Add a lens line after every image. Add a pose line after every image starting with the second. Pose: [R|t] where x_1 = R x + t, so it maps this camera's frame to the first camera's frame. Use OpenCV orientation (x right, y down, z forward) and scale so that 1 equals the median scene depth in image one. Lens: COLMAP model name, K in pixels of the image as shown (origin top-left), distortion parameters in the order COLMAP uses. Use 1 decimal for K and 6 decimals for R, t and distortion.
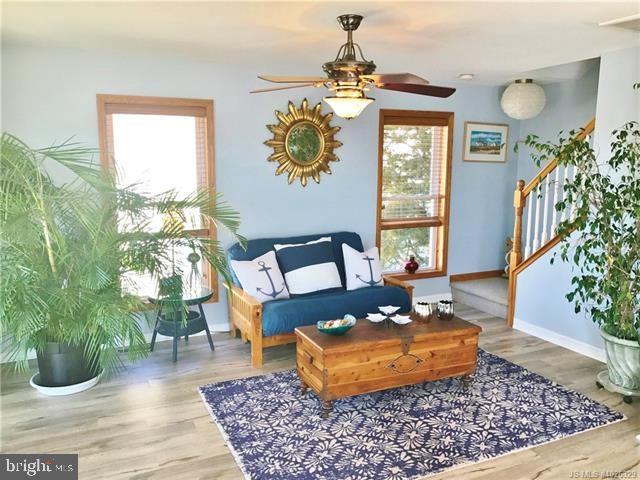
lens RADIAL K [[518.5, 0, 321.6], [0, 518.5, 238.5], [0, 0, 1]] dist [0.024252, -0.027593]
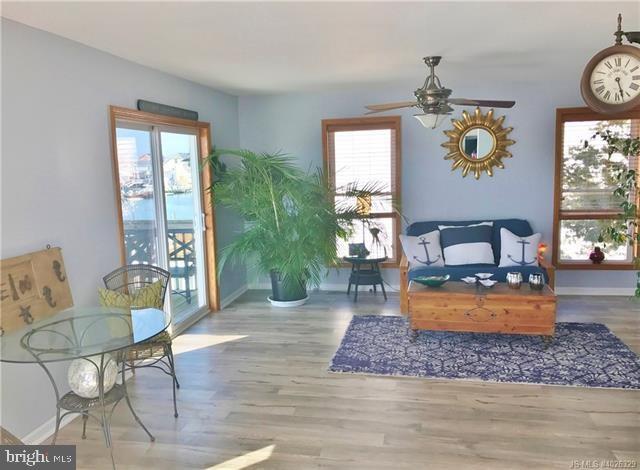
lens RADIAL K [[522.4, 0, 317.4], [0, 522.4, 235.4], [0, 0, 1]] dist [0.013652, -0.004063]
pose [[0.804980, 0.049803, -0.591208, 0.517559], [-0.052571, 0.998539, 0.012537, 0.043215], [0.590969, 0.020988, 0.806421, -0.249303]]
